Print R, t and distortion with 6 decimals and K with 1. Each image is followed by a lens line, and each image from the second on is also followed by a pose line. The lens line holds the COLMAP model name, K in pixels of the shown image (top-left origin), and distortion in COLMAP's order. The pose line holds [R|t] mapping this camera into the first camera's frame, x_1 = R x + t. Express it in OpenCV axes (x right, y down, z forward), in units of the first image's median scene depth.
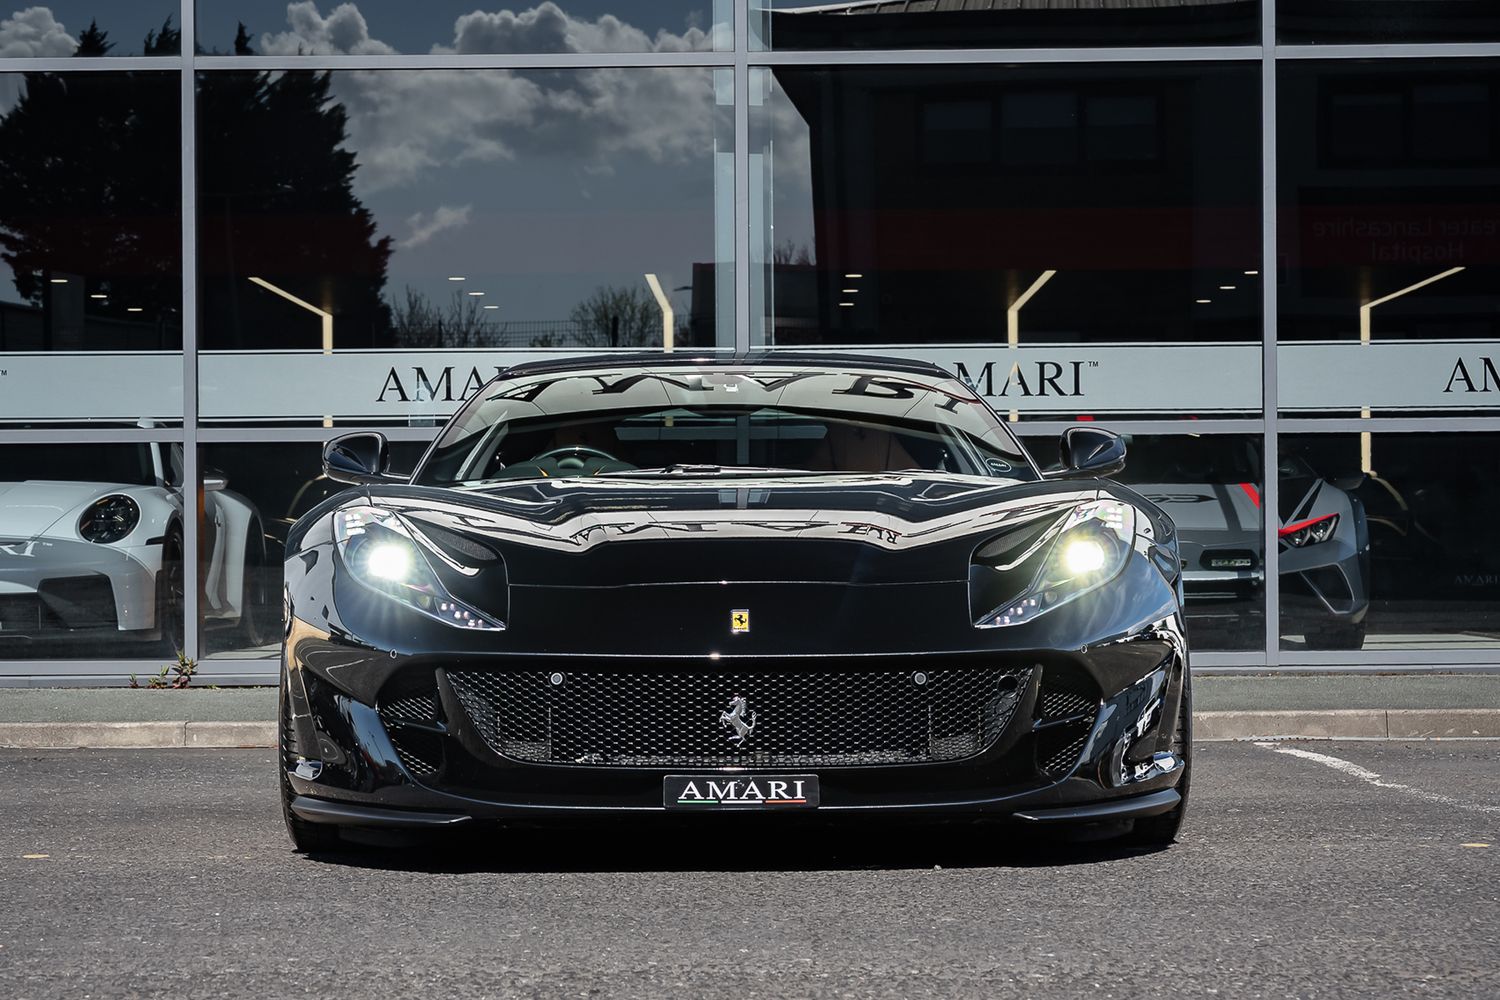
lens RADIAL K [[3291.3, 0, 751.5], [0, 3291.3, 593.0], [0, 0, 1]] dist [0.019692, 0.023100]
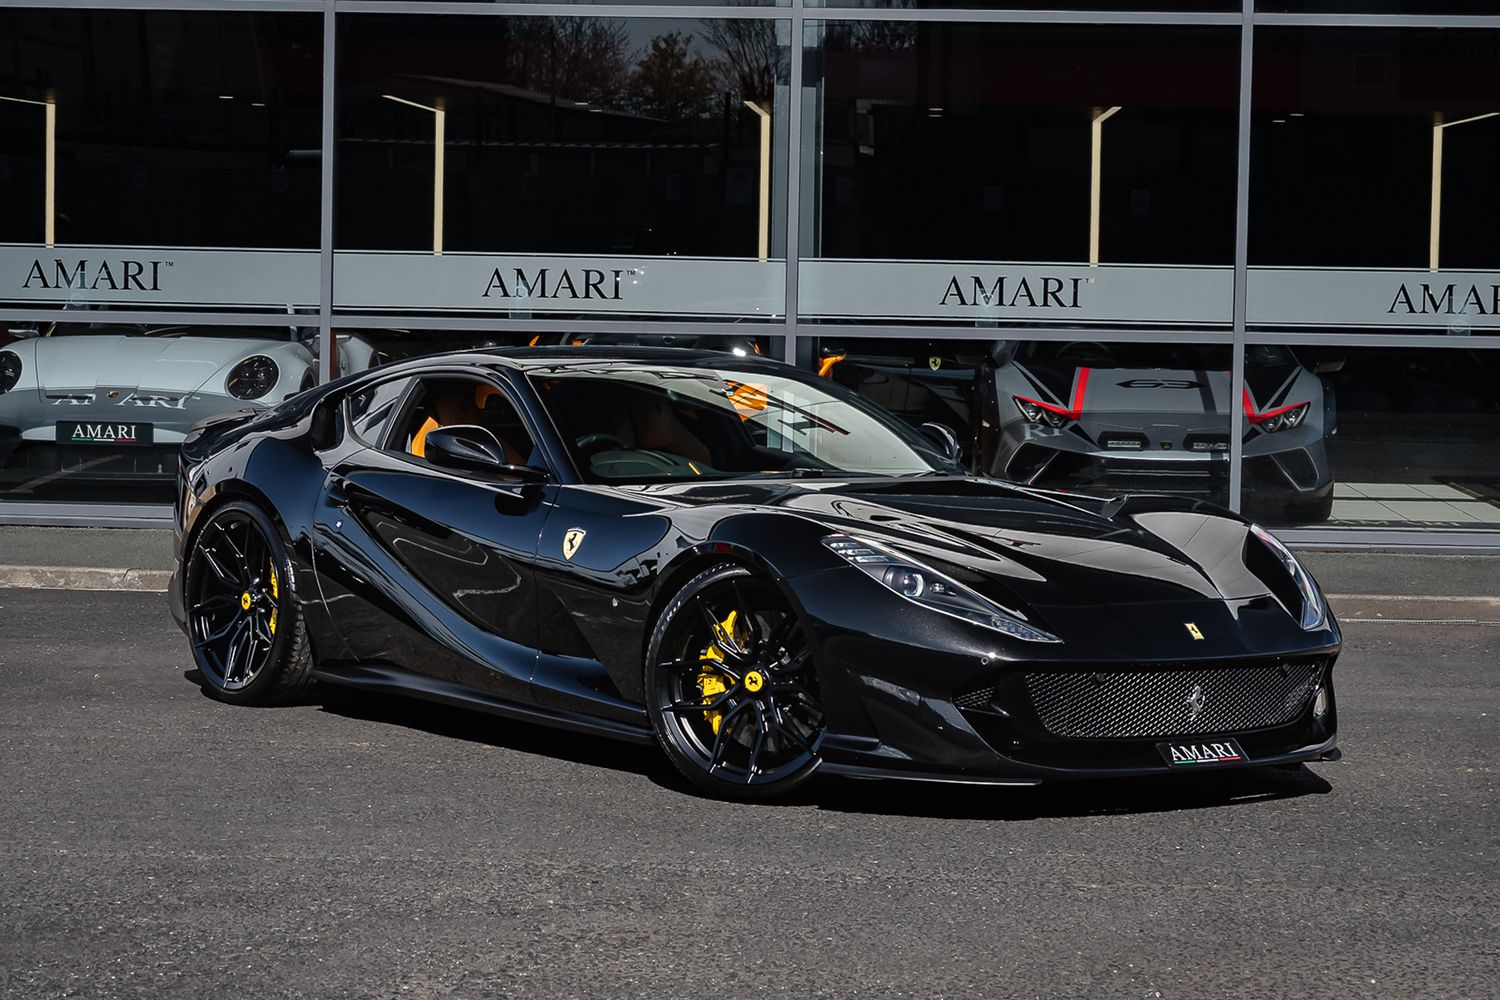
lens RADIAL K [[3532.5, 0, 750.0], [0, 3532.5, 500.0], [0, 0, 1]] dist [0.010472, -0.064742]
pose [[0.998933, 0.028290, -0.036498, 0.030784], [-0.026176, 0.998022, 0.057154, -0.060373], [0.038043, -0.056138, 0.997698, -0.268954]]
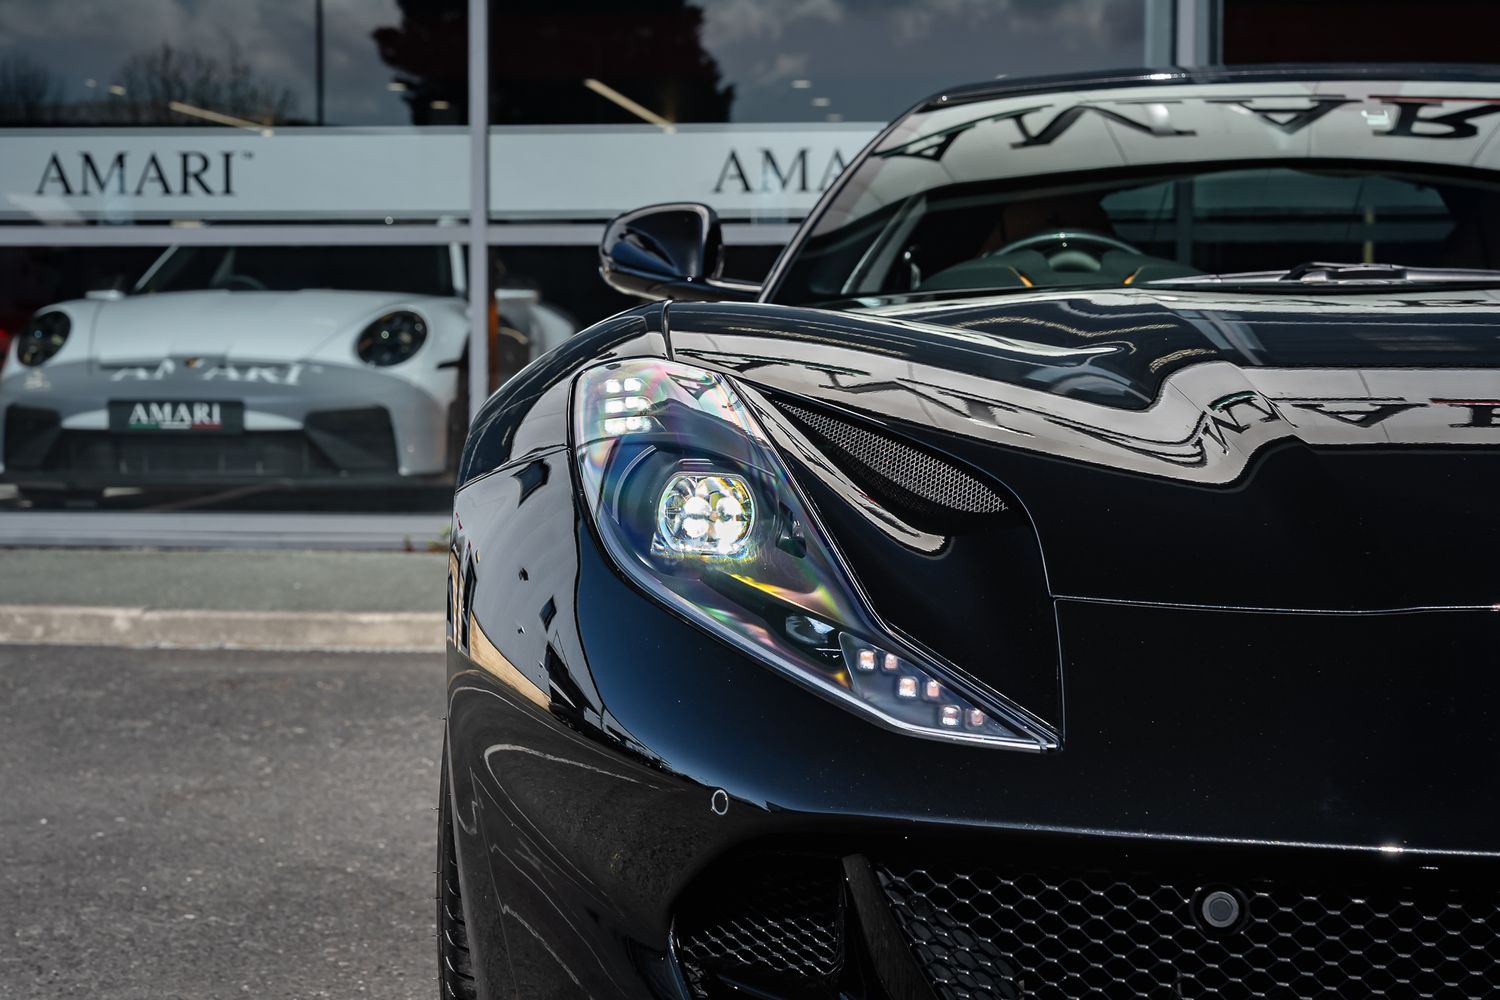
lens RADIAL K [[2812.2, 0, 750.0], [0, 2812.2, 500.0], [0, 0, 1]] dist [0.037597, -0.112433]
pose [[0.994690, 0.012902, -0.102108, -0.035457], [-0.008944, 0.999194, 0.039124, -0.011217], [0.102531, -0.038003, 0.994004, 0.330845]]
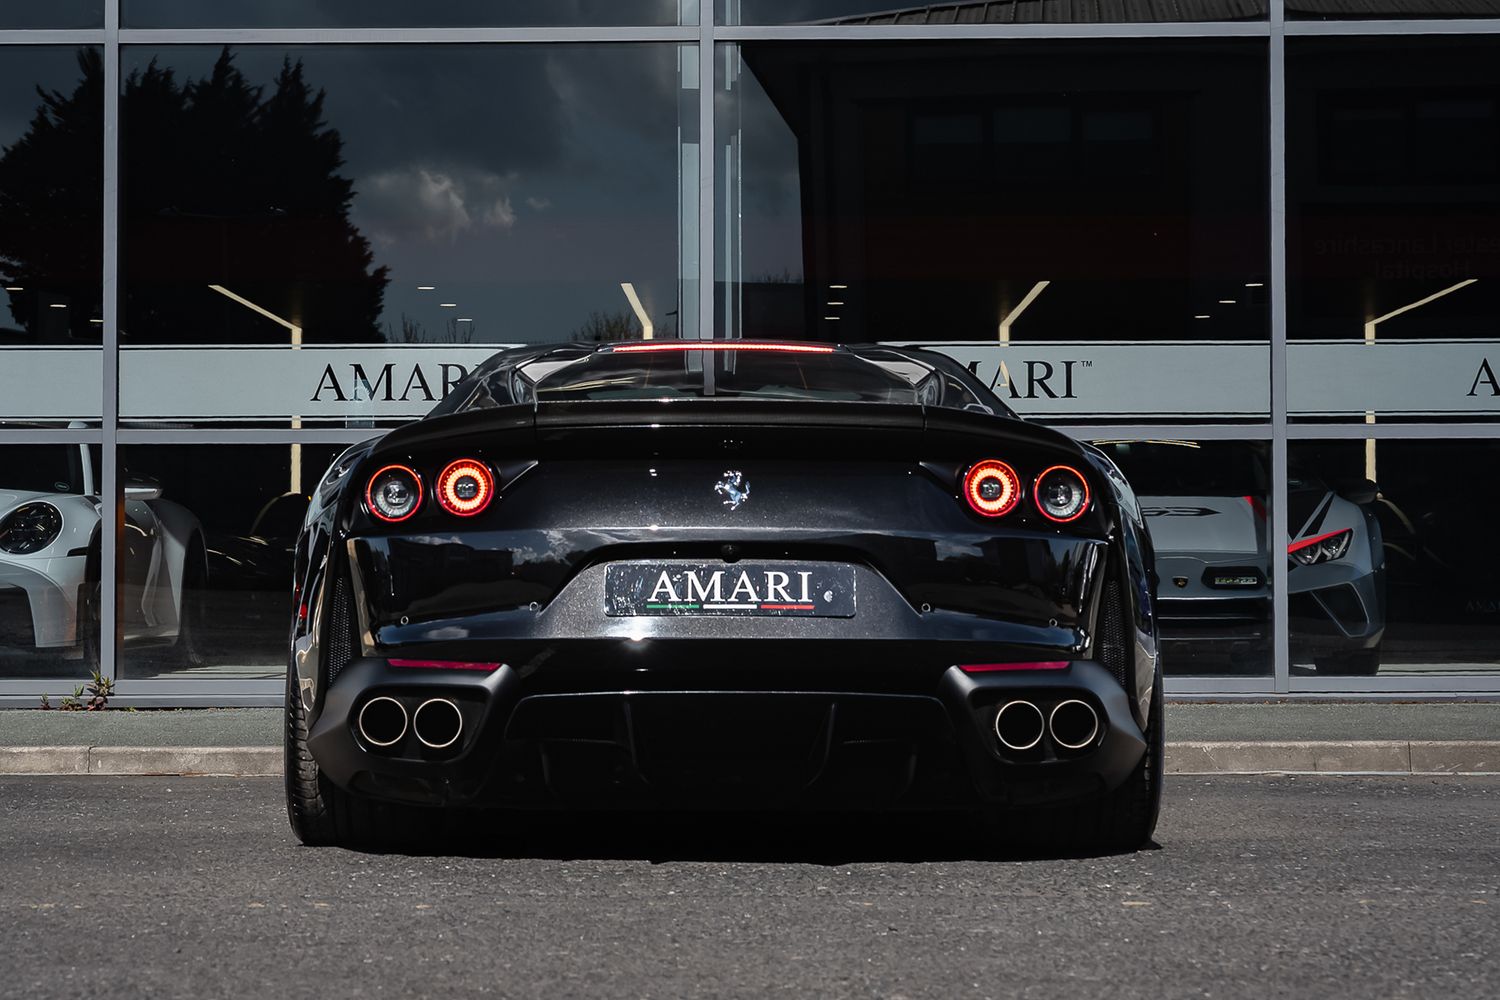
lens RADIAL K [[3286.6, 0, 706.8], [0, 3286.6, 502.7], [0, 0, 1]] dist [0.025862, -0.164498]
pose [[0.999913, 0.004915, -0.012228, 0.008810], [-0.005355, 0.999328, -0.036267, 0.003371], [0.012042, 0.036330, 0.999267, 0.079242]]
